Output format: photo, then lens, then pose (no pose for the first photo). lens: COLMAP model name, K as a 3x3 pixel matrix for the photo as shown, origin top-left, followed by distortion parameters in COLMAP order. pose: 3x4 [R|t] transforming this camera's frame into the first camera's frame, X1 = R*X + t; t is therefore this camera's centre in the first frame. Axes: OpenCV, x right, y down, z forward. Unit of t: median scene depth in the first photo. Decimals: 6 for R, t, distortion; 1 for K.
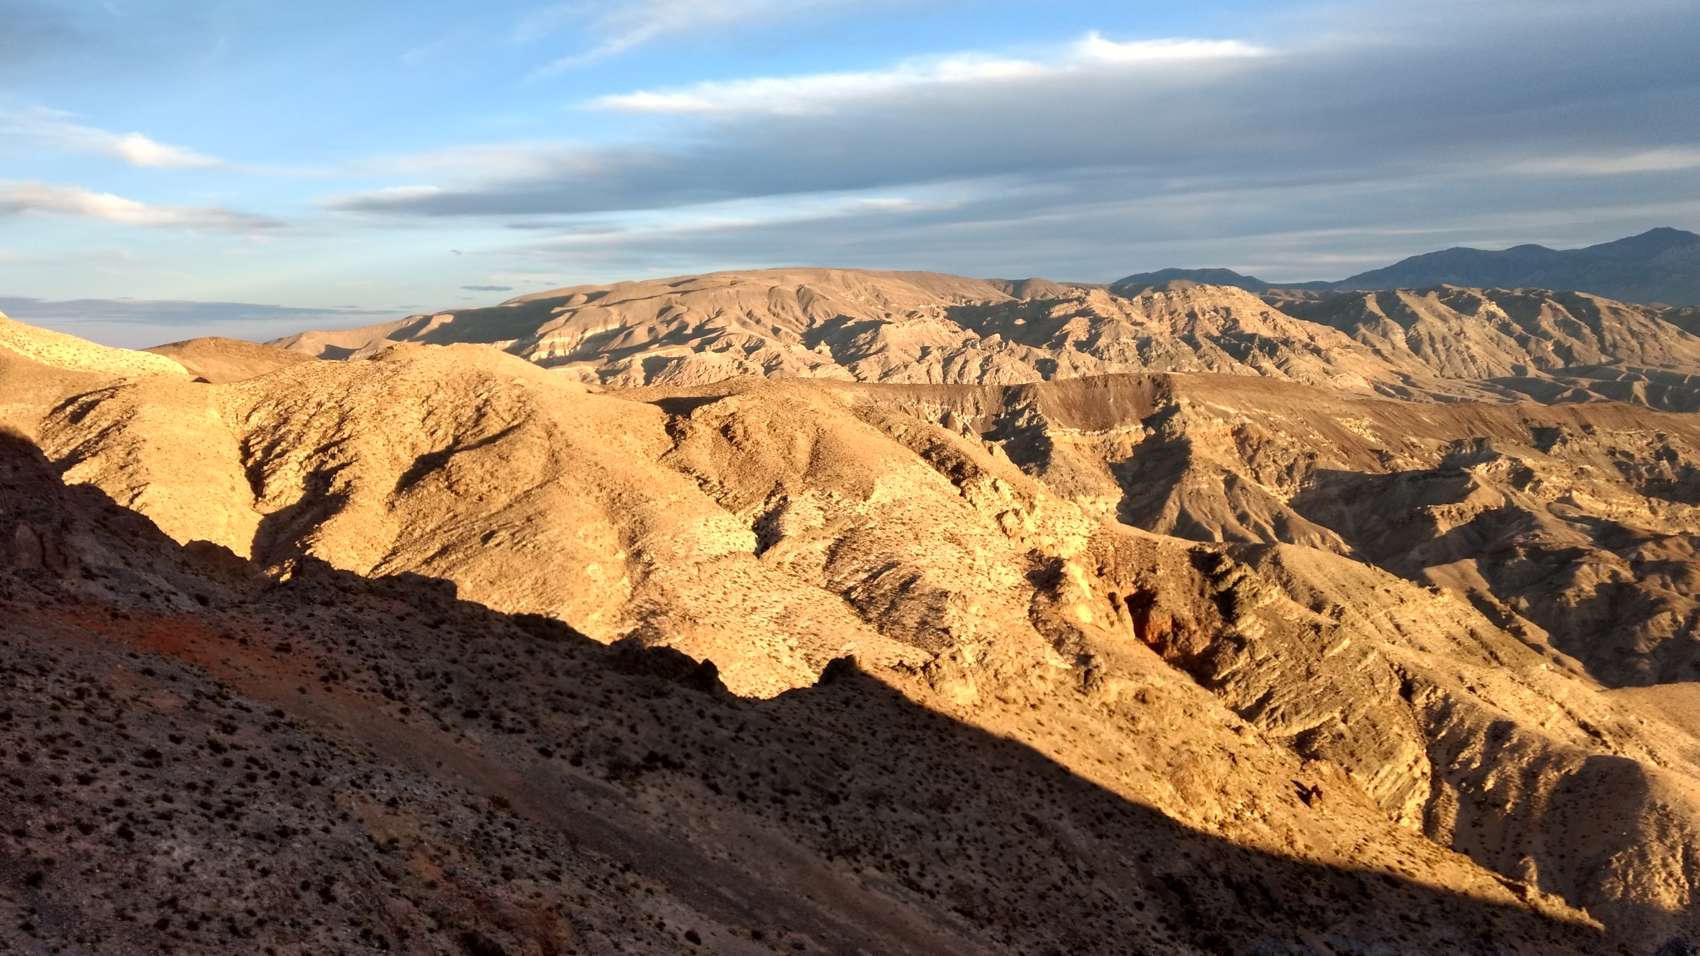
lens RADIAL K [[1339.1, 0, 852.3], [0, 1339.1, 457.6], [0, 0, 1]] dist [0.021320, 0.031466]
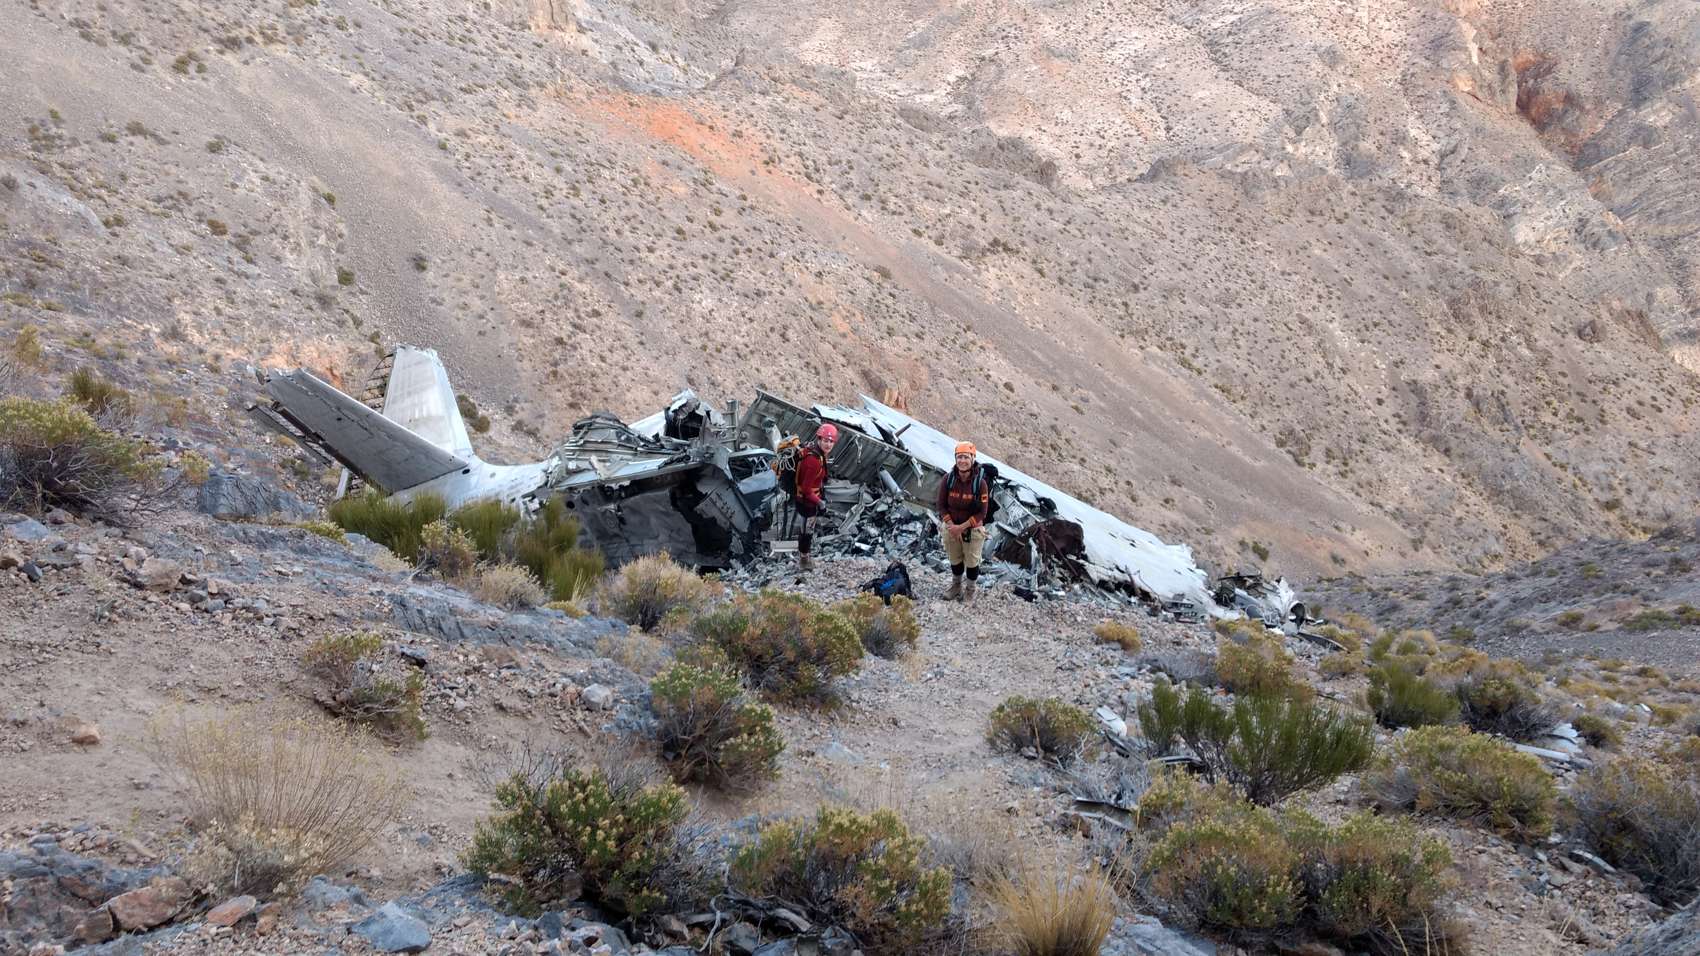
lens RADIAL K [[1339.1, 0, 859.3], [0, 1339.1, 458.5], [0, 0, 1]] dist [0.021320, 0.031466]
pose [[0.962462, 0.175134, -0.207354, 0.022277], [-0.068975, 0.896709, 0.437213, -0.114117], [0.262507, -0.406499, 0.875128, -0.195392]]
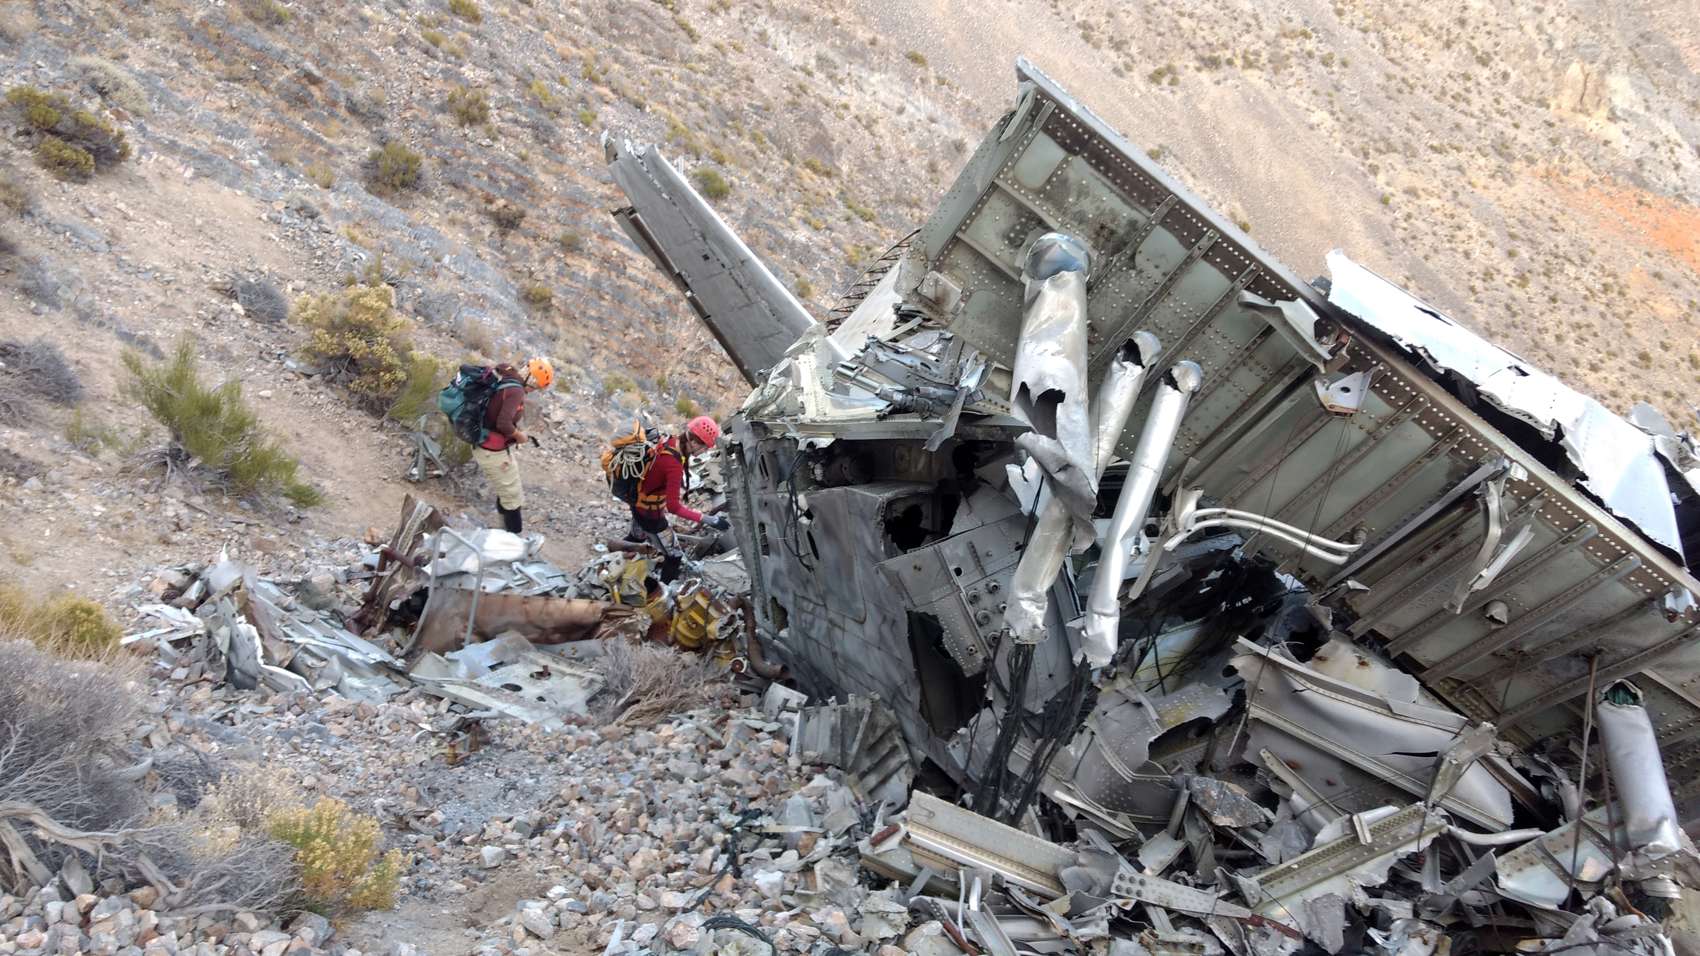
lens RADIAL K [[1339.1, 0, 853.4], [0, 1339.1, 473.5], [0, 0, 1]] dist [0.021320, 0.031466]
pose [[0.549922, 0.425917, -0.718457, 0.012530], [-0.097306, 0.887019, 0.451363, -0.087477], [0.829528, -0.178304, 0.529235, -0.141135]]
